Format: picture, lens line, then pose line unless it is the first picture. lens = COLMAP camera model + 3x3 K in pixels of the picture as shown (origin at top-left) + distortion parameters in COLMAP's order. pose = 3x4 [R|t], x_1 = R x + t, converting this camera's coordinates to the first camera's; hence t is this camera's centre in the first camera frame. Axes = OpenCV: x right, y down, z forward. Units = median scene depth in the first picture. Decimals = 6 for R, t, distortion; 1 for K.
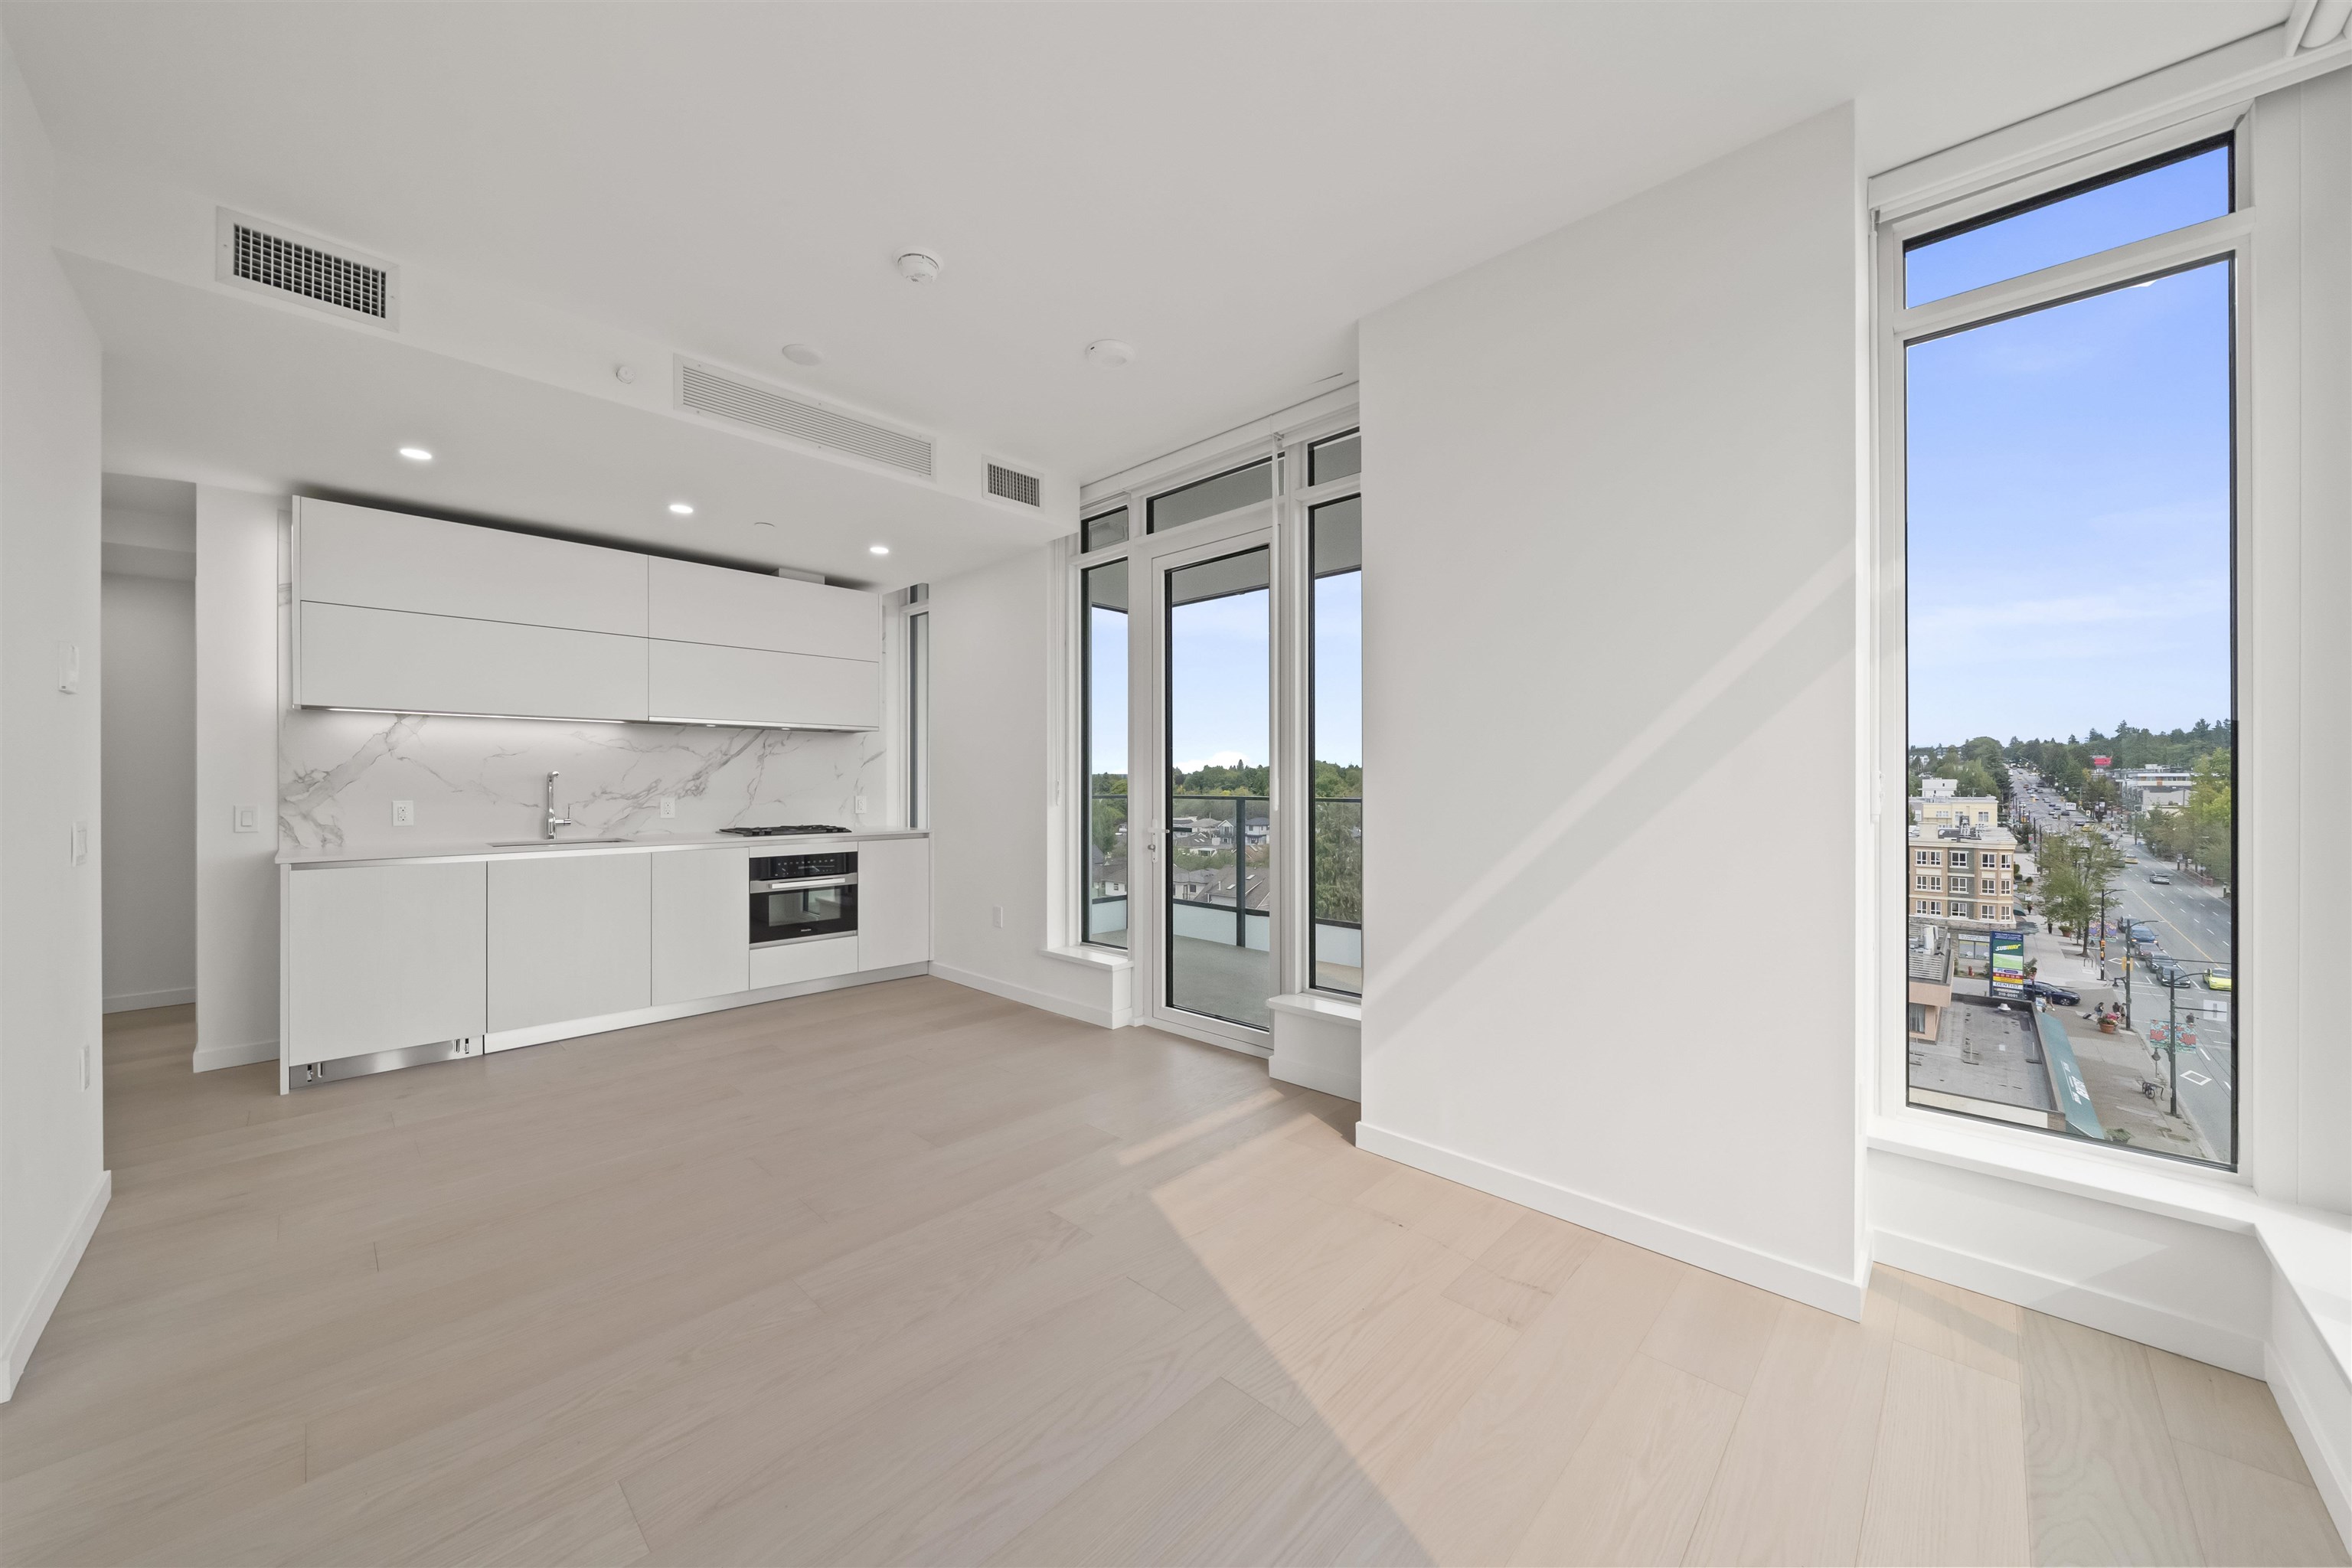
lens RADIAL K [[844.8, 0, 1171.2], [0, 844.8, 783.5], [0, 0, 1]] dist [-0.001337, -0.000377]
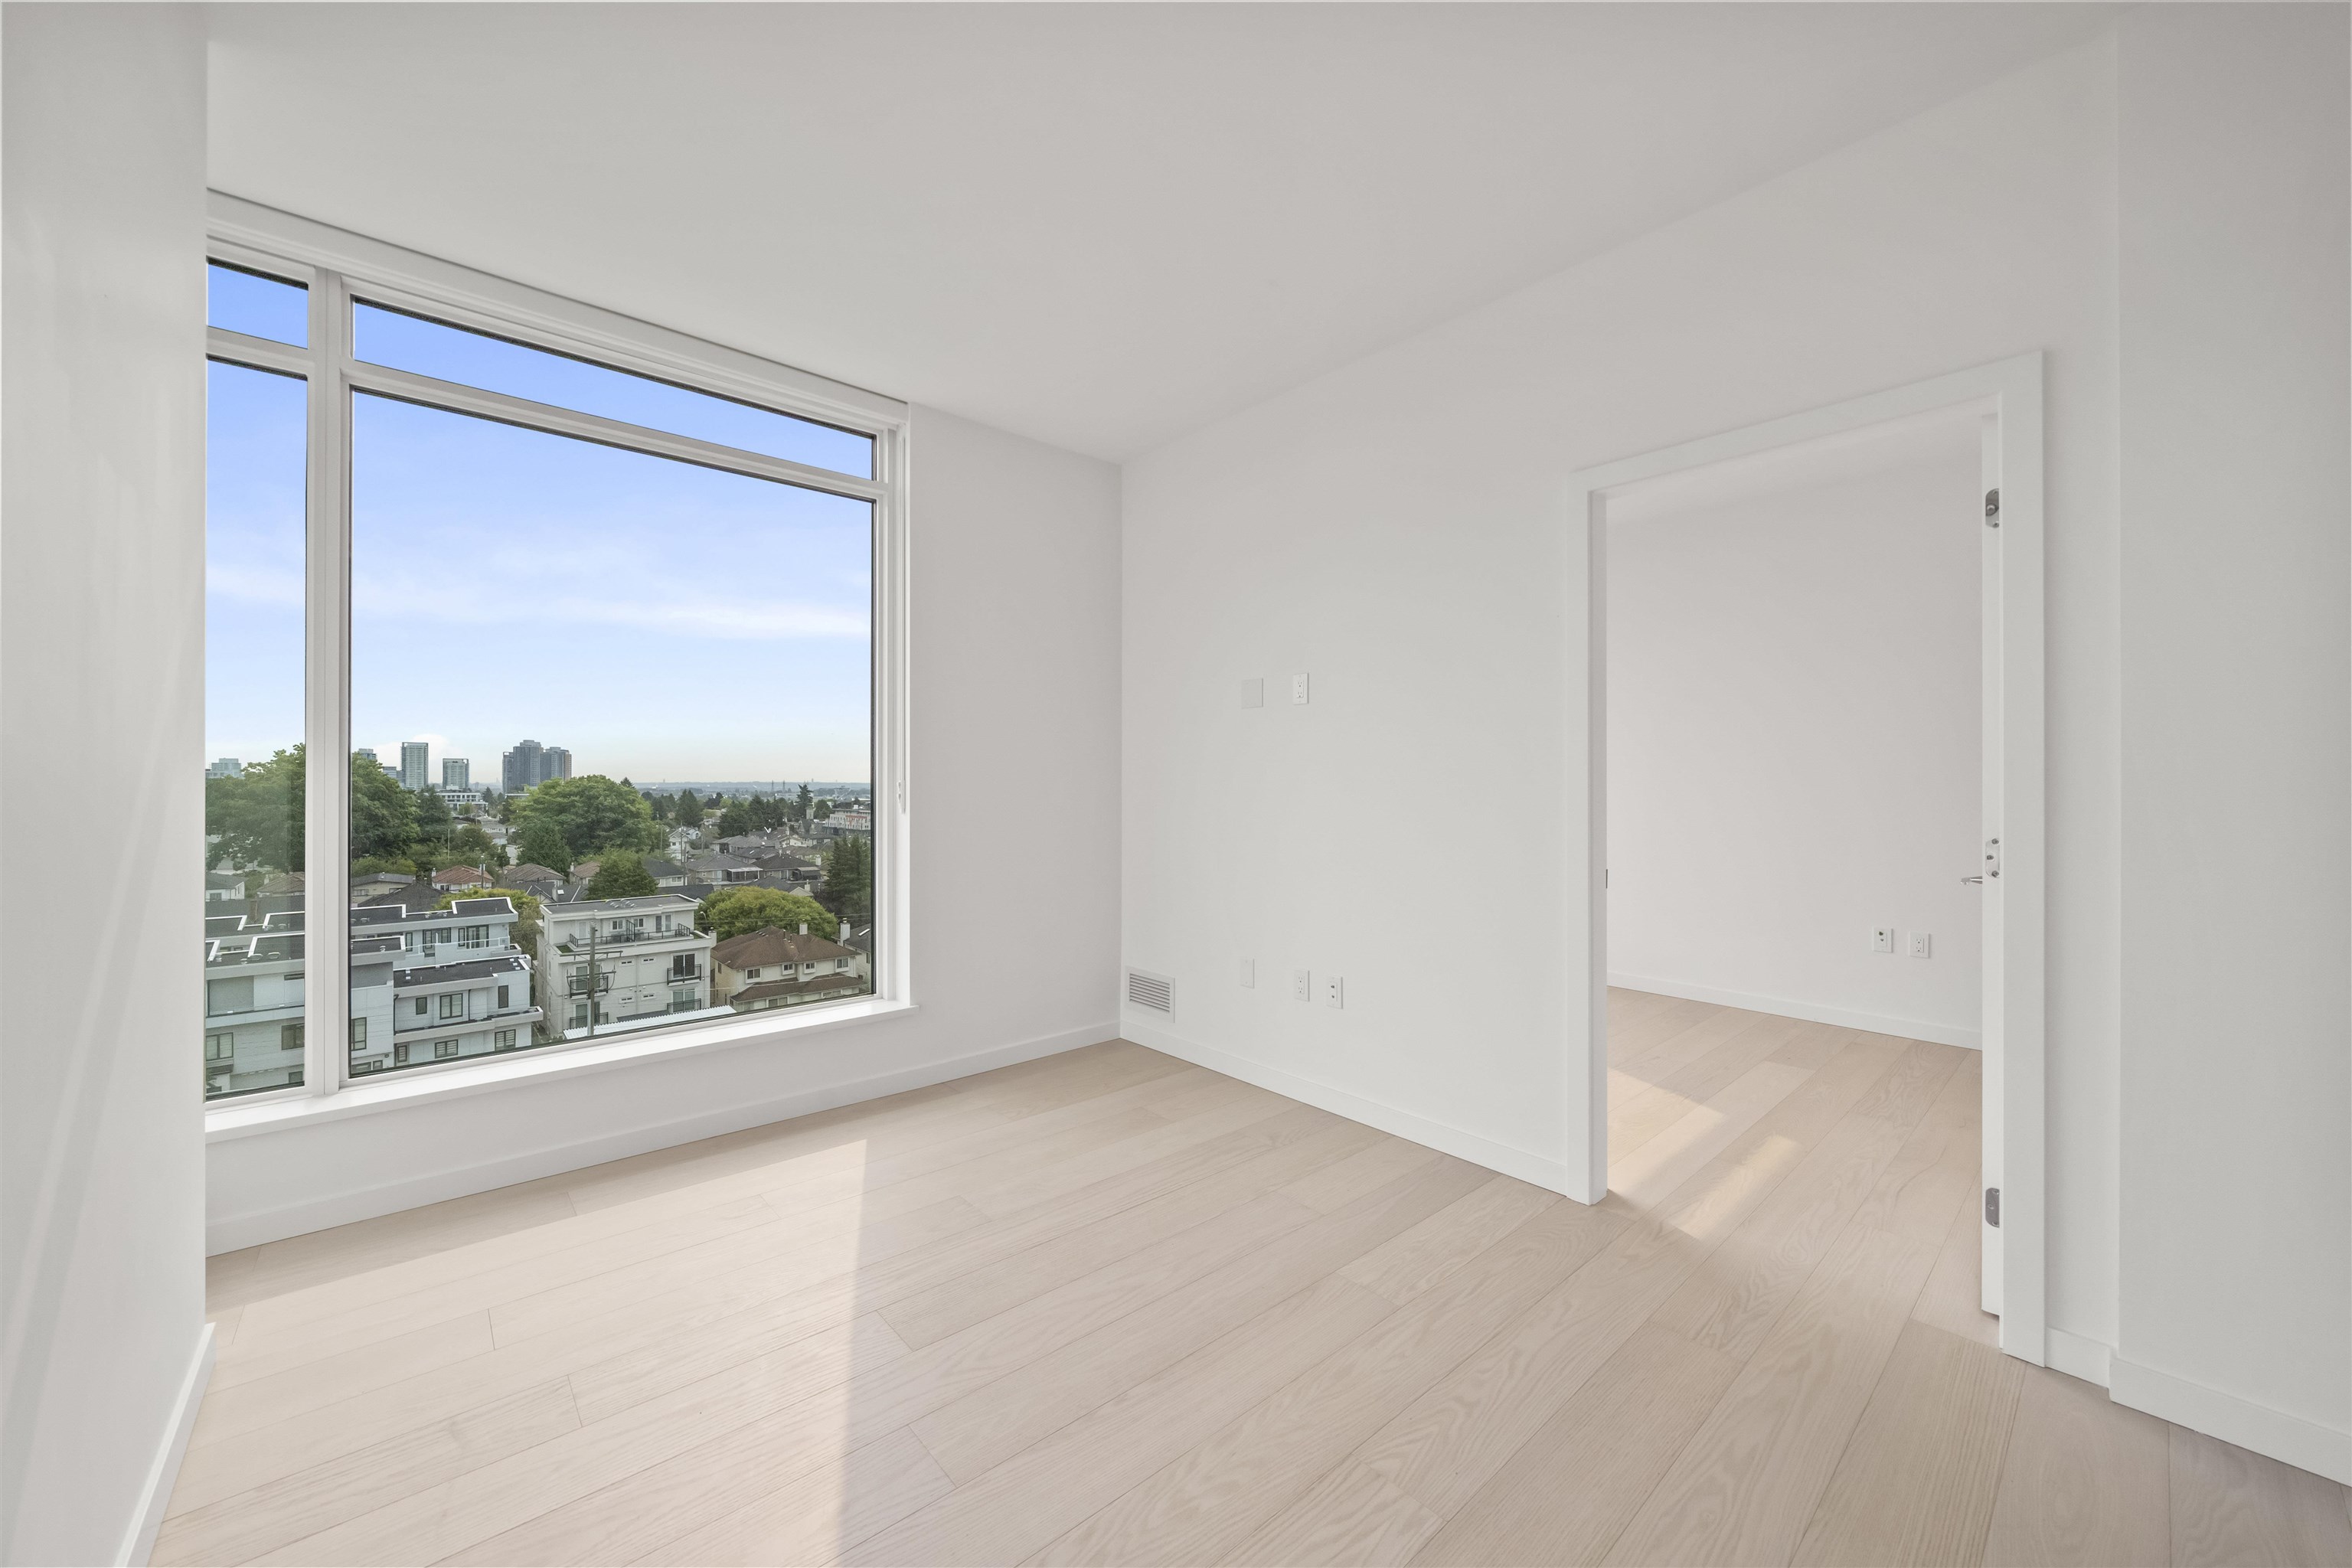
lens RADIAL K [[869.9, 0, 1170.5], [0, 869.9, 785.3], [0, 0, 1]] dist [-0.001233, -0.000221]
pose [[-0.996544, 0.001066, 0.083060, -0.131862], [0.001210, 0.999998, 0.001682, 0.000998], [-0.083058, 0.001776, -0.996543, 0.777120]]
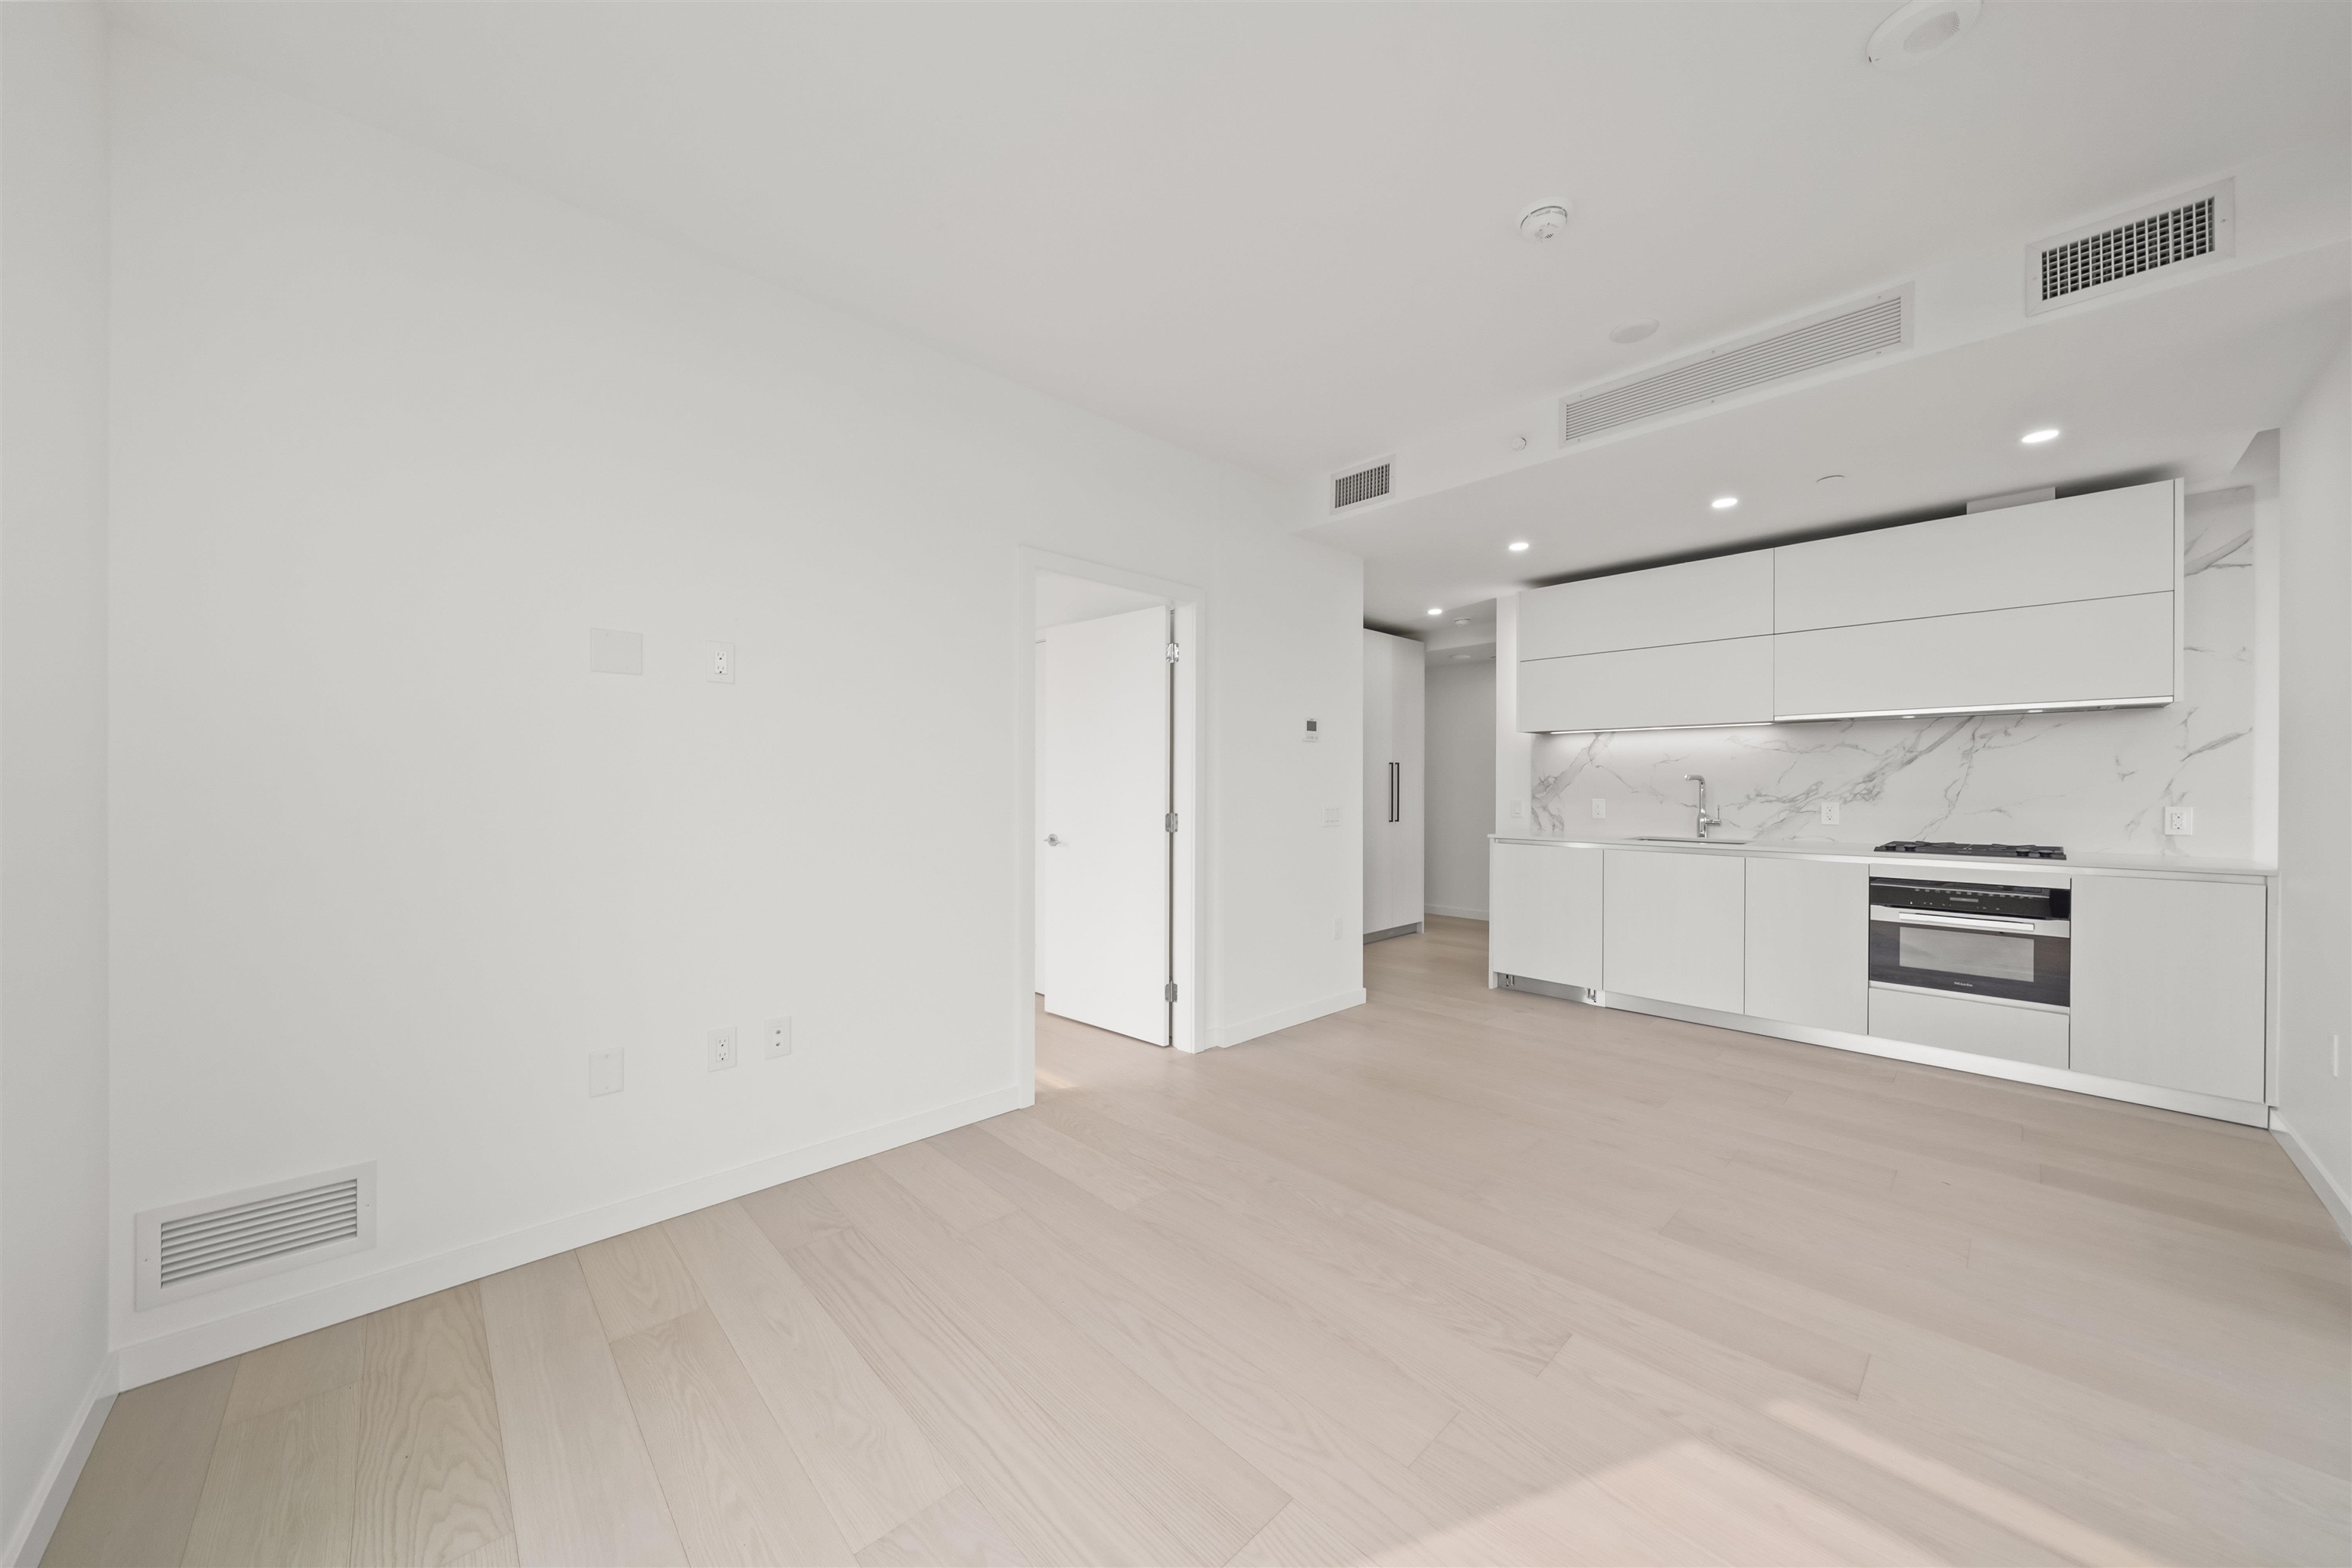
lens RADIAL K [[815.3, 0, 1163.7], [0, 815.3, 784.9], [0, 0, 1]] dist [-0.003421, -0.000340]
pose [[-0.049305, 0.001471, -0.998783, 0.330616], [-0.001859, 0.999997, 0.001564, -0.001705], [0.998782, 0.001934, -0.049302, 0.347005]]
